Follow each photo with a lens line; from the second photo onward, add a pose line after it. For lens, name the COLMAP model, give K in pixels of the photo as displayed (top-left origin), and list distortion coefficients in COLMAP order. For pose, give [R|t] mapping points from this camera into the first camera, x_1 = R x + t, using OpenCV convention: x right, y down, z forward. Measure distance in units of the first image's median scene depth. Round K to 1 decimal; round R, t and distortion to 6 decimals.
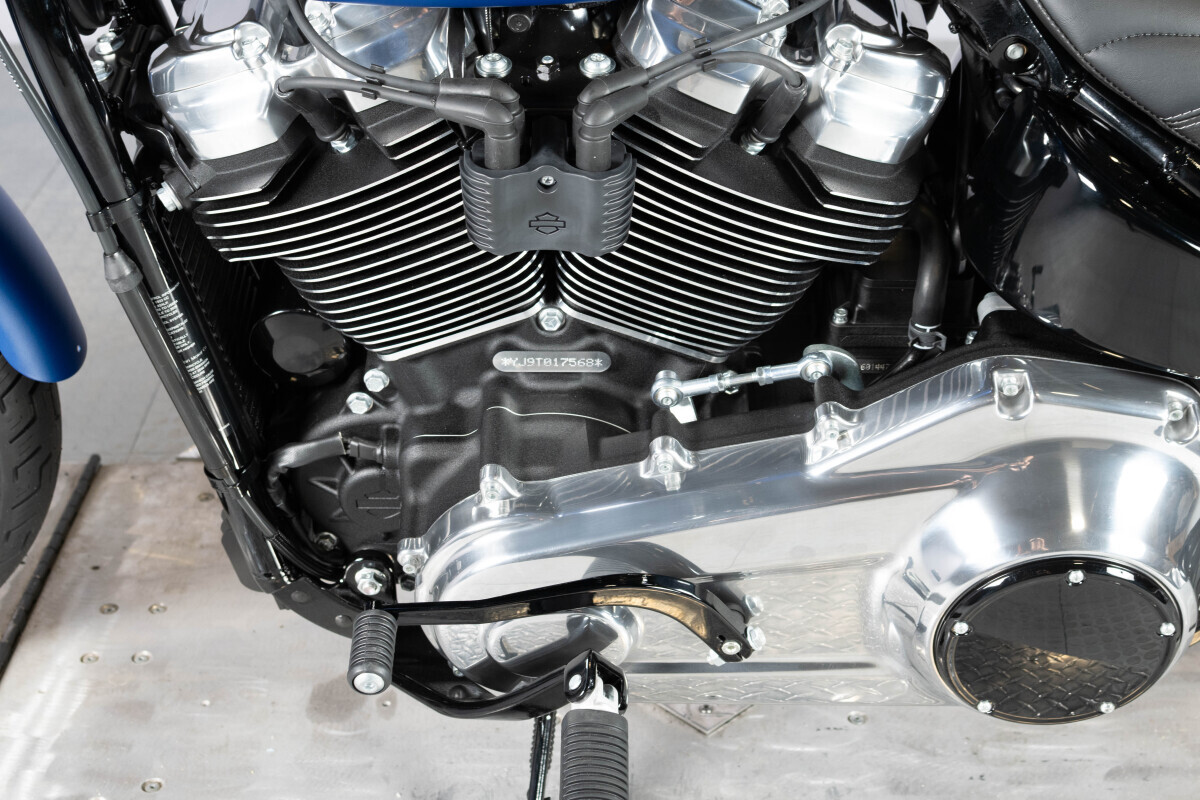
lens RADIAL K [[1918.4, 0, 600.0], [0, 1918.4, 400.0], [0, 0, 1]] dist [0.007742, -0.007439]
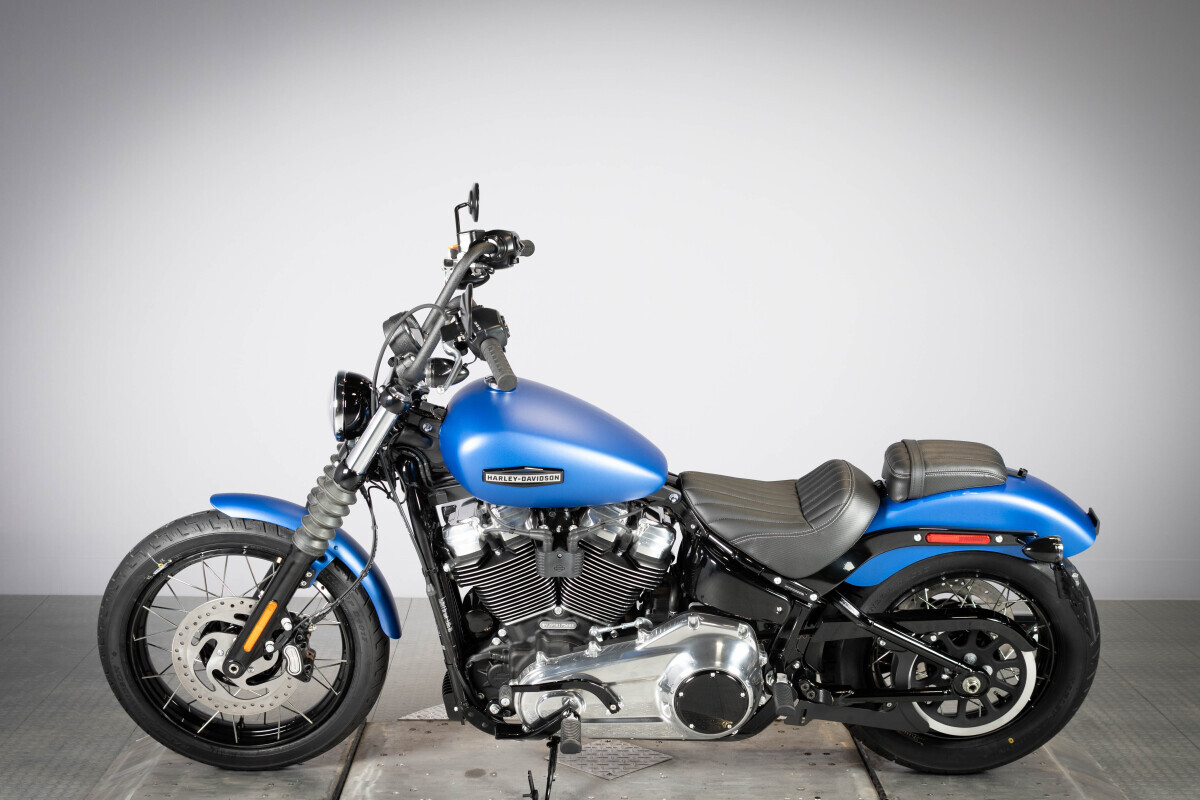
lens RADIAL K [[1918.4, 0, 600.0], [0, 1918.4, 400.0], [0, 0, 1]] dist [0.007742, -0.007439]
pose [[0.999802, 0.009472, 0.017516, -0.015472], [-0.002698, 0.935943, -0.352142, 0.782659], [-0.019729, 0.352025, 0.935783, -2.204775]]
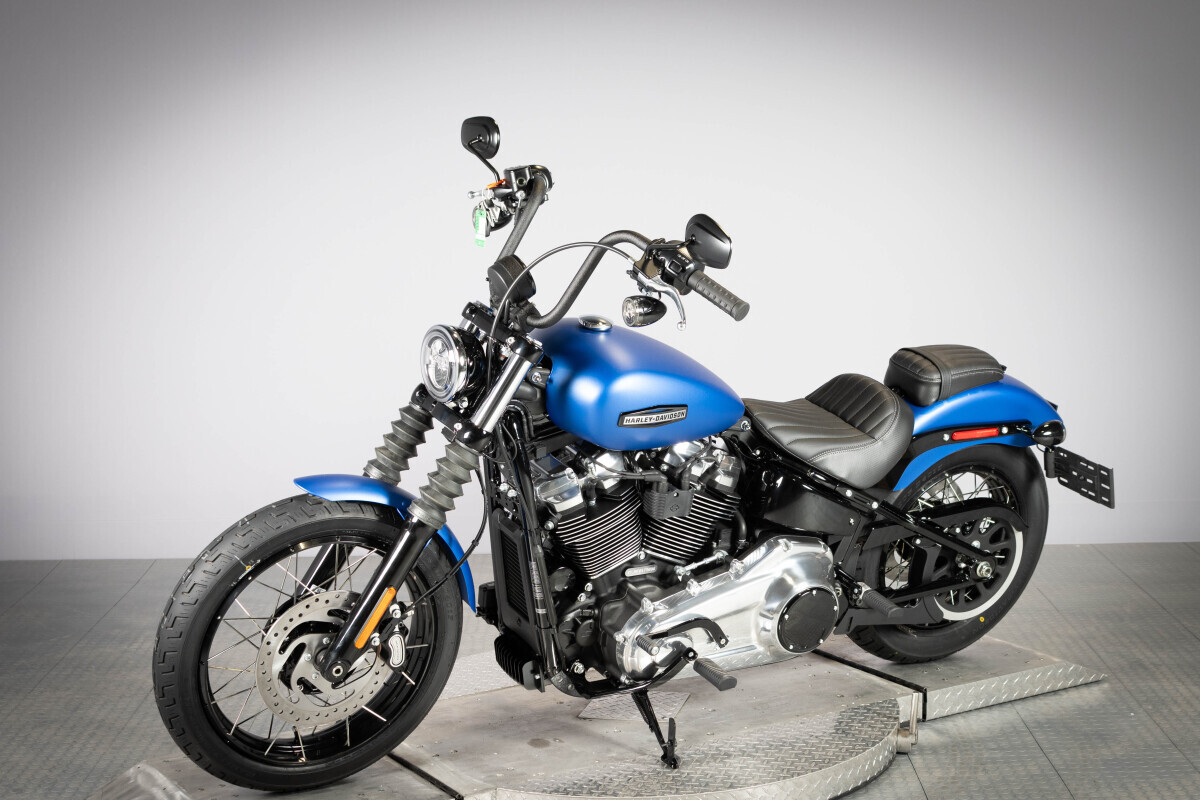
lens RADIAL K [[1918.4, 0, 600.0], [0, 1918.4, 400.0], [0, 0, 1]] dist [0.007742, -0.007439]
pose [[0.850344, -0.089522, 0.518557, -1.727445], [0.263803, 0.925175, -0.272872, 0.574363], [-0.455328, 0.368833, 0.810333, -1.643547]]
